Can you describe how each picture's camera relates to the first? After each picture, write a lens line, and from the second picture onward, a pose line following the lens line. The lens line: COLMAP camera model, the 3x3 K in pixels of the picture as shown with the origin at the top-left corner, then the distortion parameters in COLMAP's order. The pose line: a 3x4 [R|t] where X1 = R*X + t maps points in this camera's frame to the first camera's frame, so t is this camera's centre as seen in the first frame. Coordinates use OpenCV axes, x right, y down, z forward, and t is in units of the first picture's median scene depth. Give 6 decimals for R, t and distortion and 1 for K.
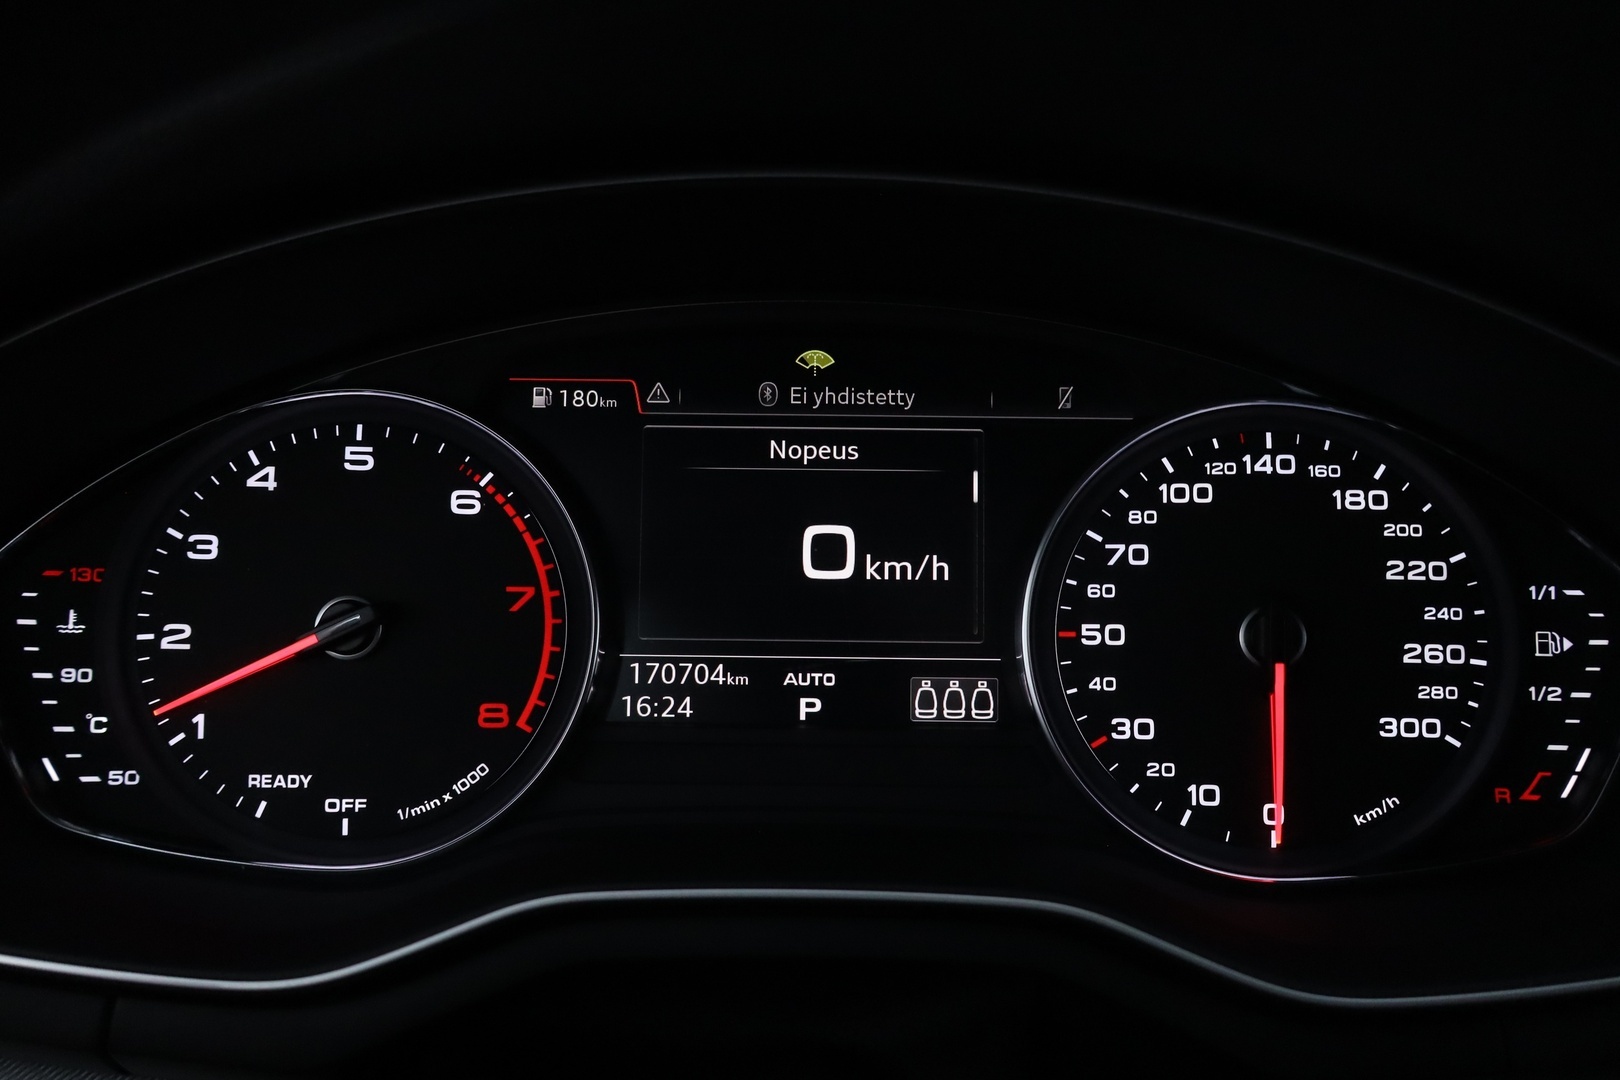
lens RADIAL K [[1361.9, 0, 809.8], [0, 1361.9, 539.3], [0, 0, 1]] dist [-0.006690, -0.000979]
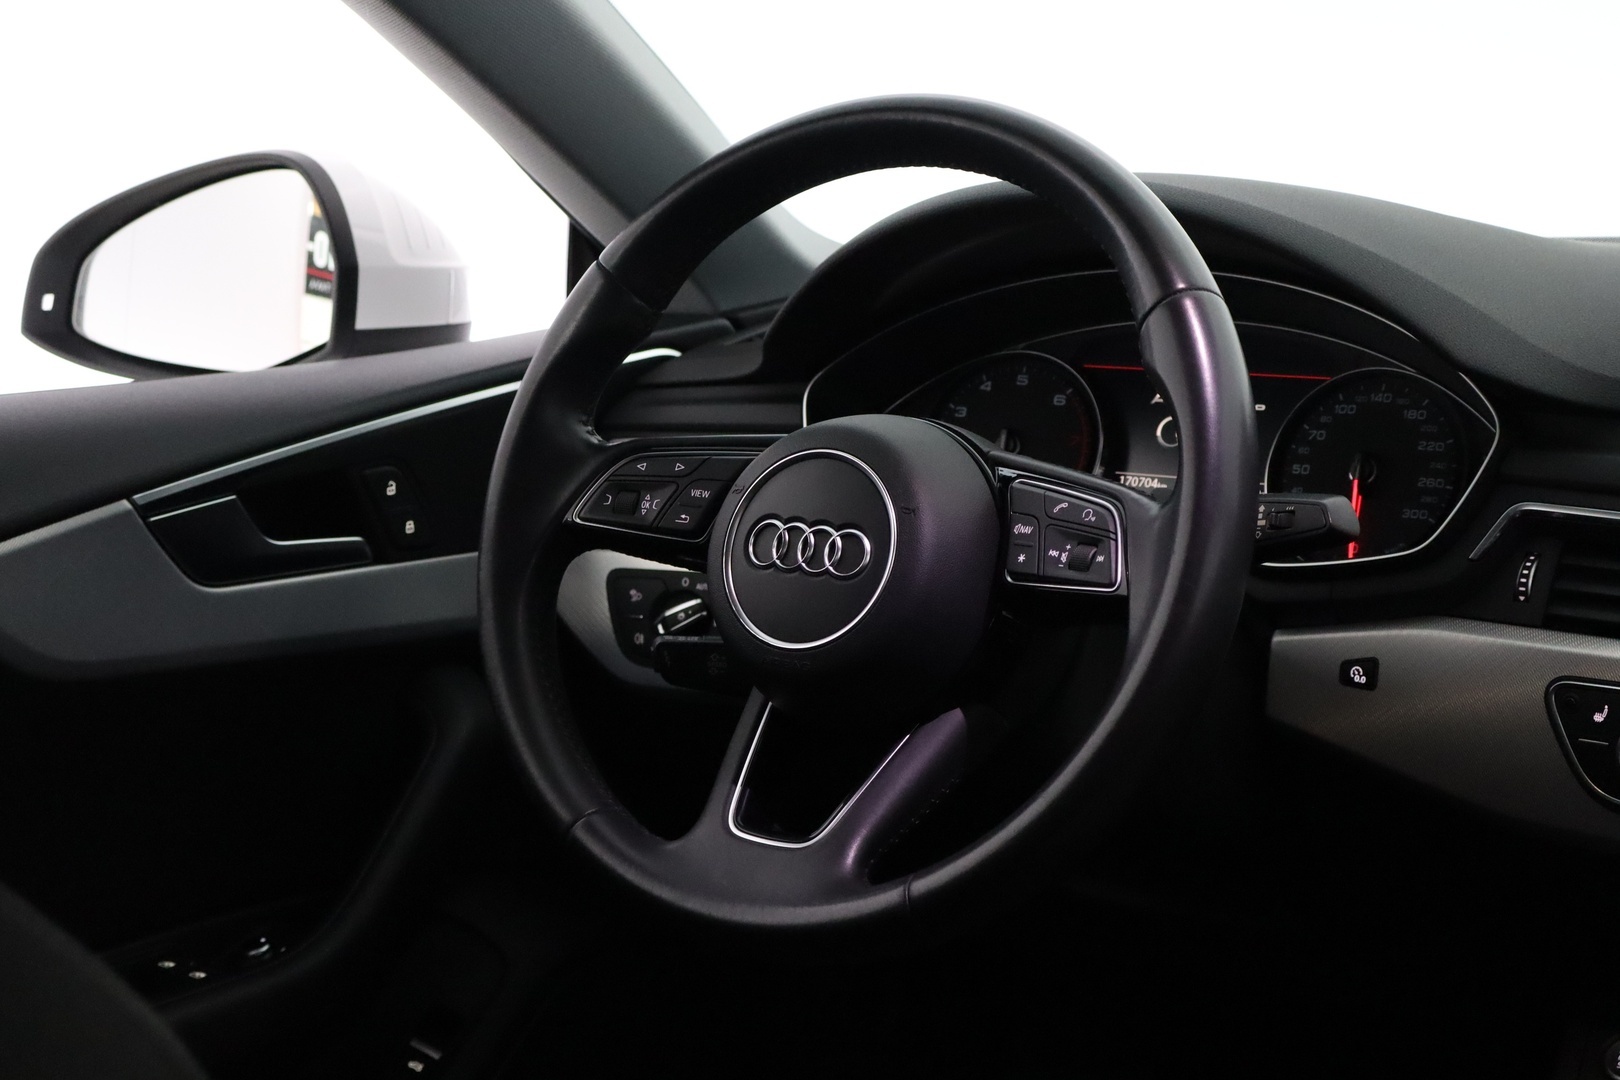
lens RADIAL K [[2634.0, 0, 810.1], [0, 2634.0, 540.0], [0, 0, 1]] dist [0.013731, 0.000000]
pose [[0.825520, 0.070006, -0.560014, 1.988572], [-0.133905, 0.988238, -0.073853, 0.614644], [0.548257, 0.135956, 0.825185, -3.014995]]
